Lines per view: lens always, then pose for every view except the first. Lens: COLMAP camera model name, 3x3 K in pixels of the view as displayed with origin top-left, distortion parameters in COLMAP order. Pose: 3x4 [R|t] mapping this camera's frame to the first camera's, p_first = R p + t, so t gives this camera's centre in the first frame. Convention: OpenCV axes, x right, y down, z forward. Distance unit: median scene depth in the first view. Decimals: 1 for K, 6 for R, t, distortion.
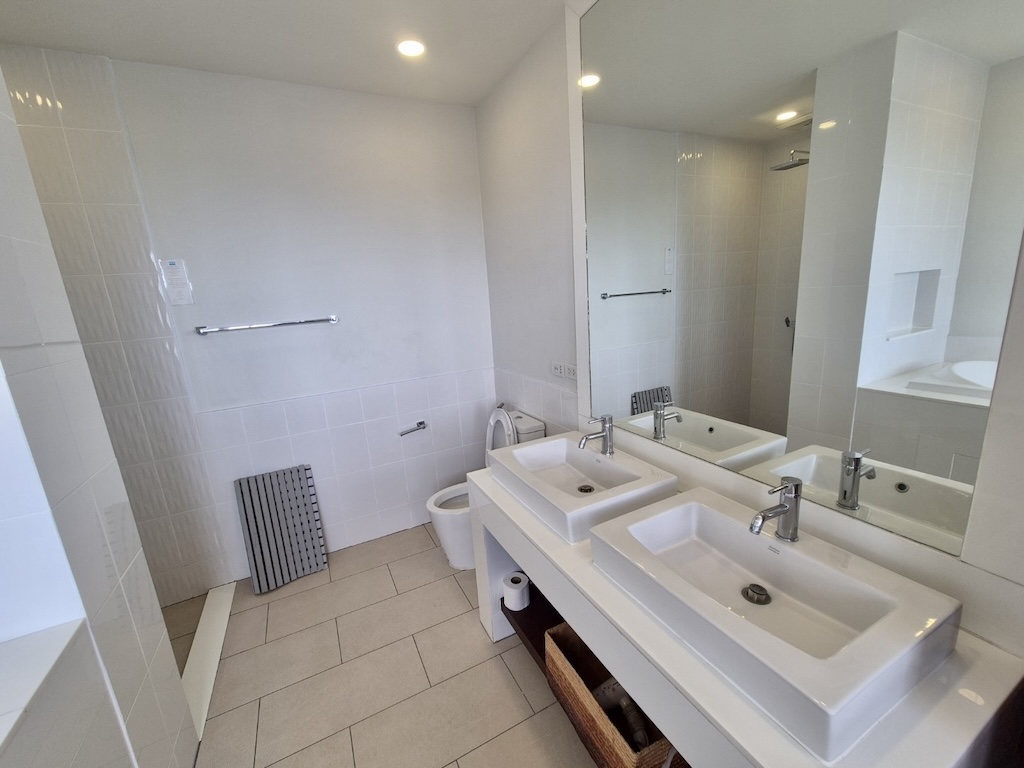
lens RADIAL K [[423.4, 0, 515.7], [0, 423.4, 385.2], [0, 0, 1]] dist [0.010552, -0.000130]
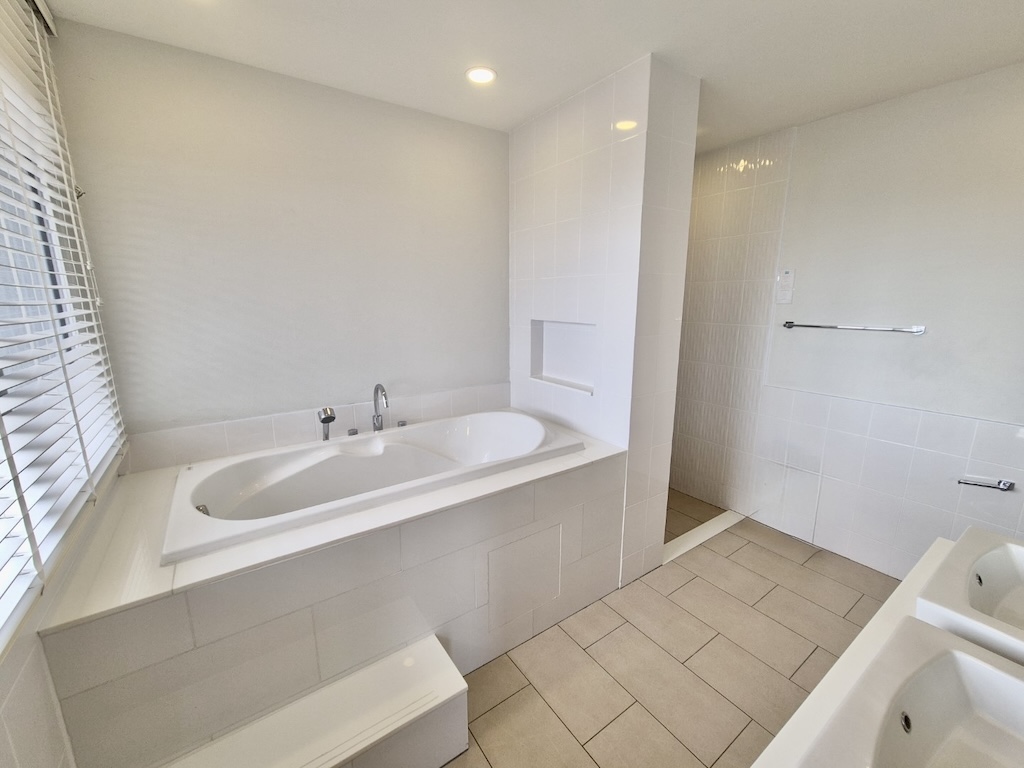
lens RADIAL K [[423.4, 0, 515.7], [0, 423.4, 385.2], [0, 0, 1]] dist [0.010552, -0.000130]
pose [[0.126873, 0.250589, -0.959744, 0.492157], [-0.232550, 0.948111, 0.216810, -0.046481], [0.964274, 0.195682, 0.178564, 0.017026]]
